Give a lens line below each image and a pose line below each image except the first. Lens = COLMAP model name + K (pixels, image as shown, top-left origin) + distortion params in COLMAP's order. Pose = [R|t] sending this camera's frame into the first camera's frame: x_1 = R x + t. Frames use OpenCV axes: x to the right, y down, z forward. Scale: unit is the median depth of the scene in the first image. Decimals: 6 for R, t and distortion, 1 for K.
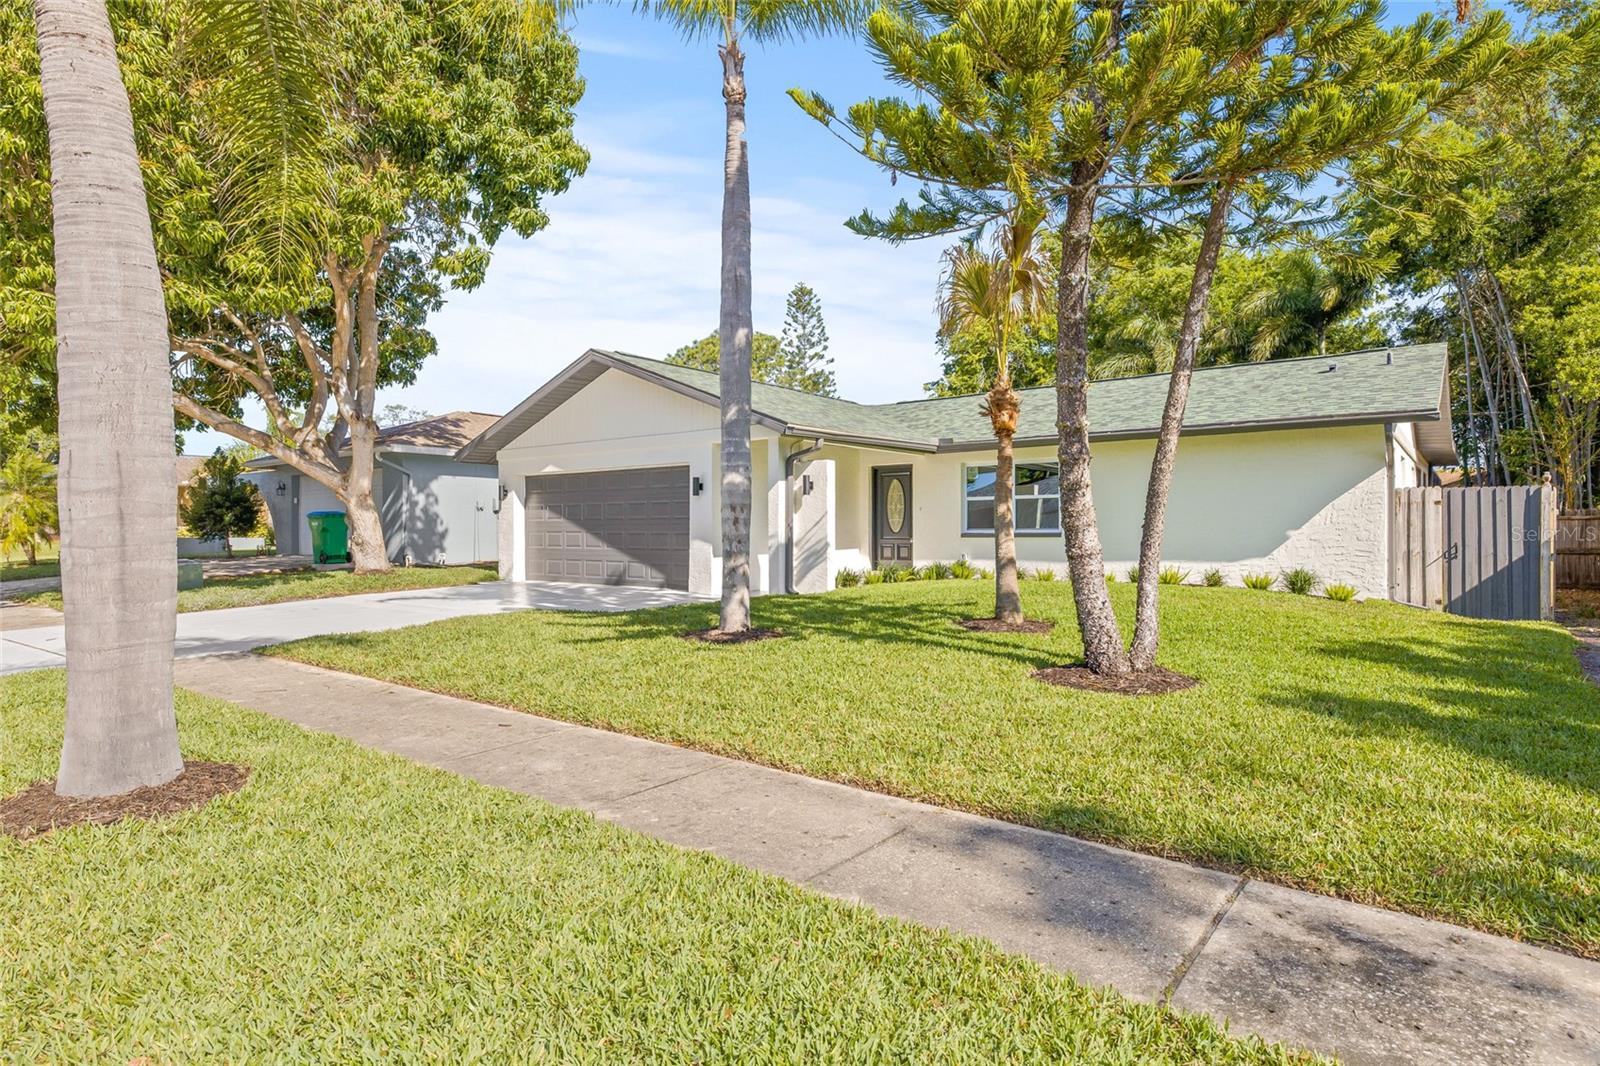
lens RADIAL K [[896.8, 0, 792.9], [0, 896.8, 527.8], [0, 0, 1]] dist [-0.029336, -0.000566]
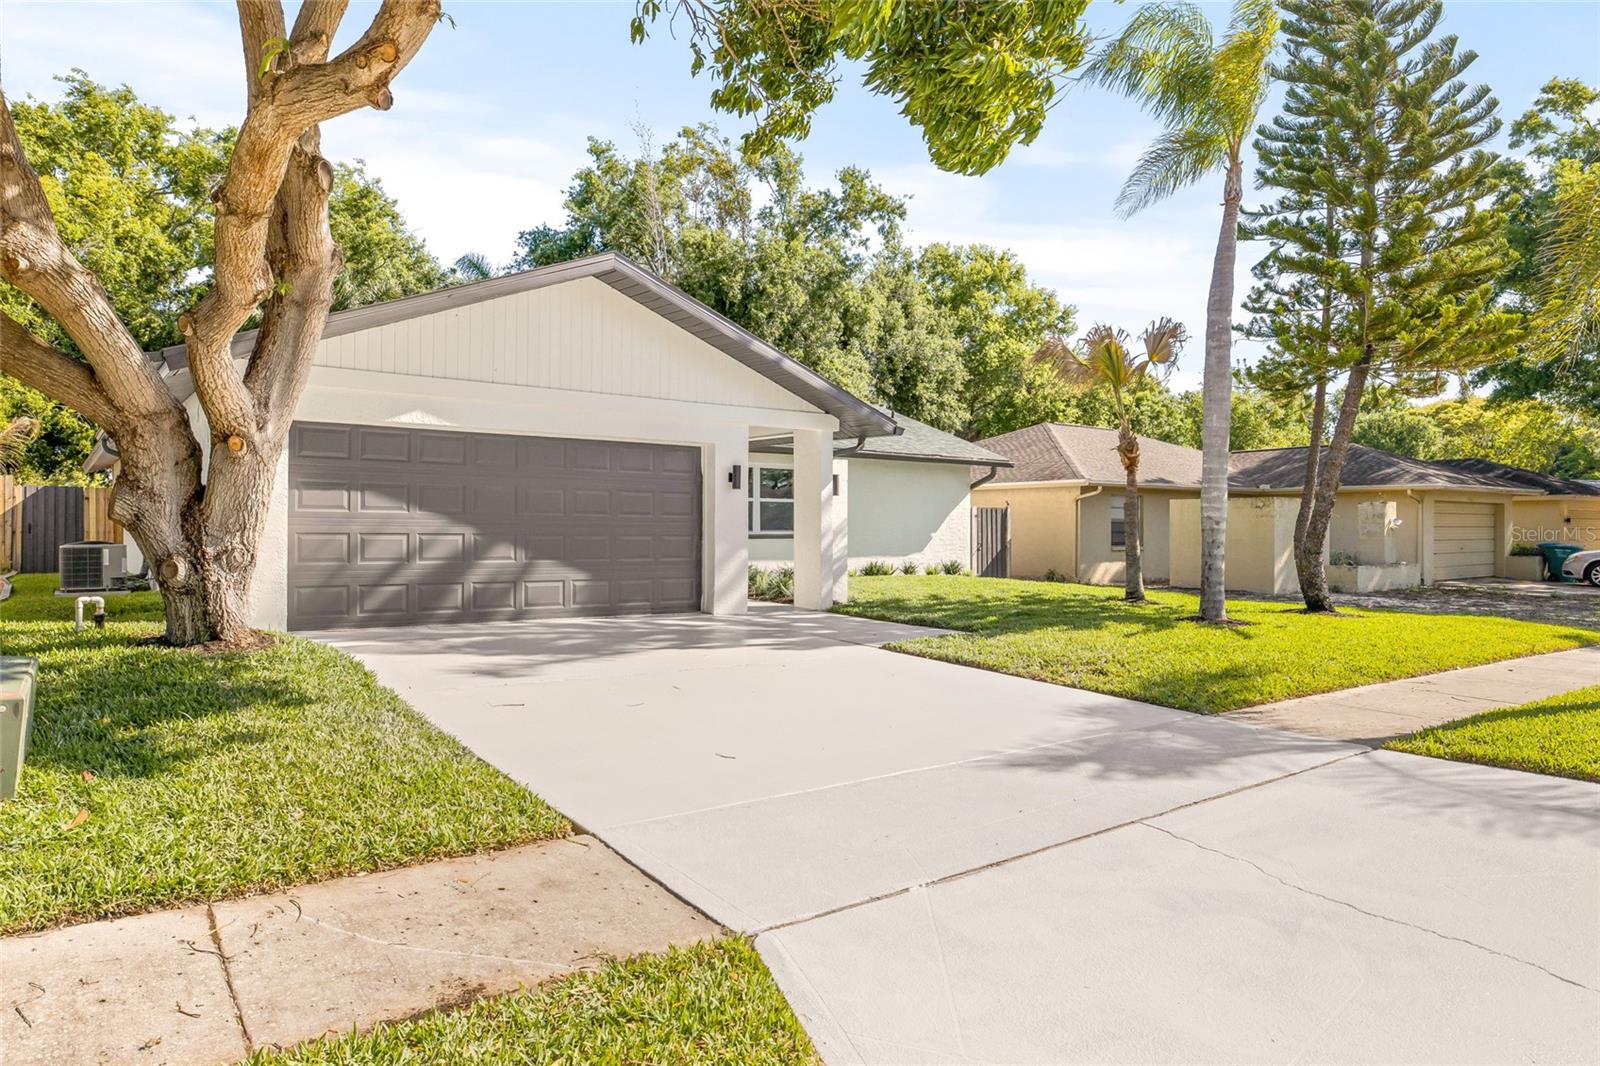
lens RADIAL K [[996.4, 0, 799.5], [0, 996.4, 530.4], [0, 0, 1]] dist [0.009245, 0.001741]
pose [[0.257237, -0.000297, 0.966348, -0.803748], [-0.015729, 0.999866, 0.004495, -0.003780], [-0.966220, -0.016356, 0.257198, 0.615437]]
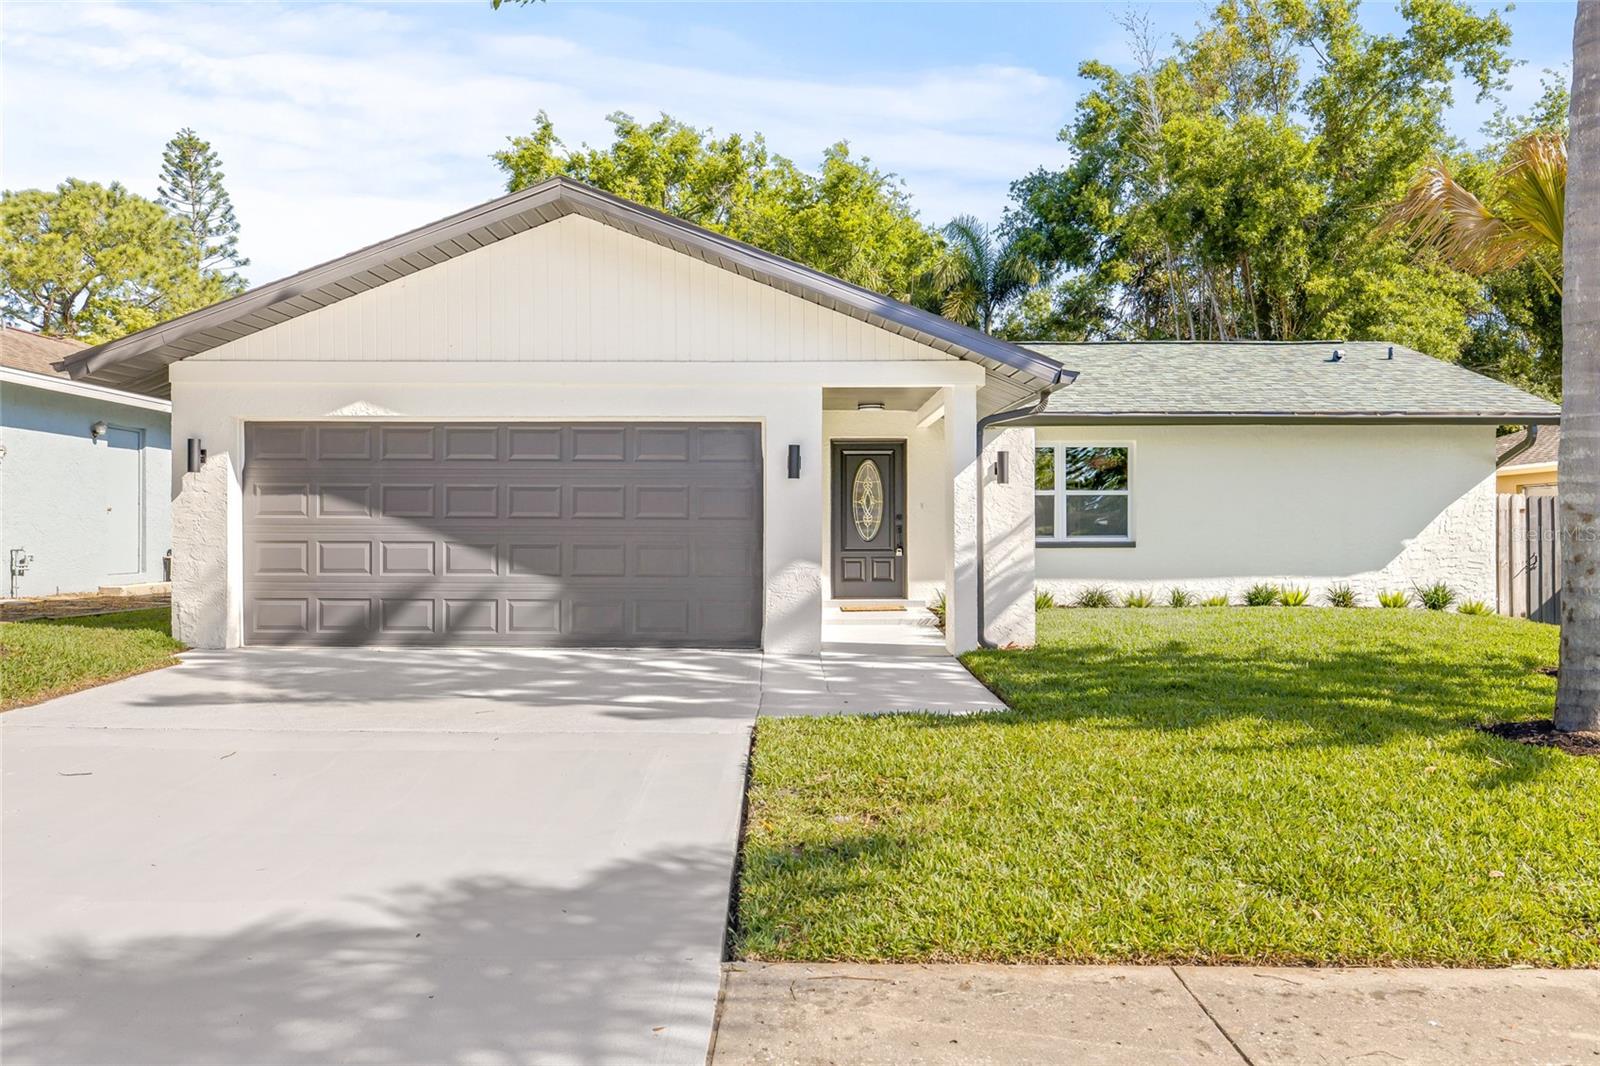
lens RADIAL K [[1127.6, 0, 800.4], [0, 1127.6, 536.6], [0, 0, 1]] dist [-0.005825, -0.001828]
pose [[0.789244, -0.002184, 0.614075, -0.455619], [-0.006777, 0.999902, 0.012267, -0.007374], [-0.614042, -0.013843, 0.789152, 0.381543]]
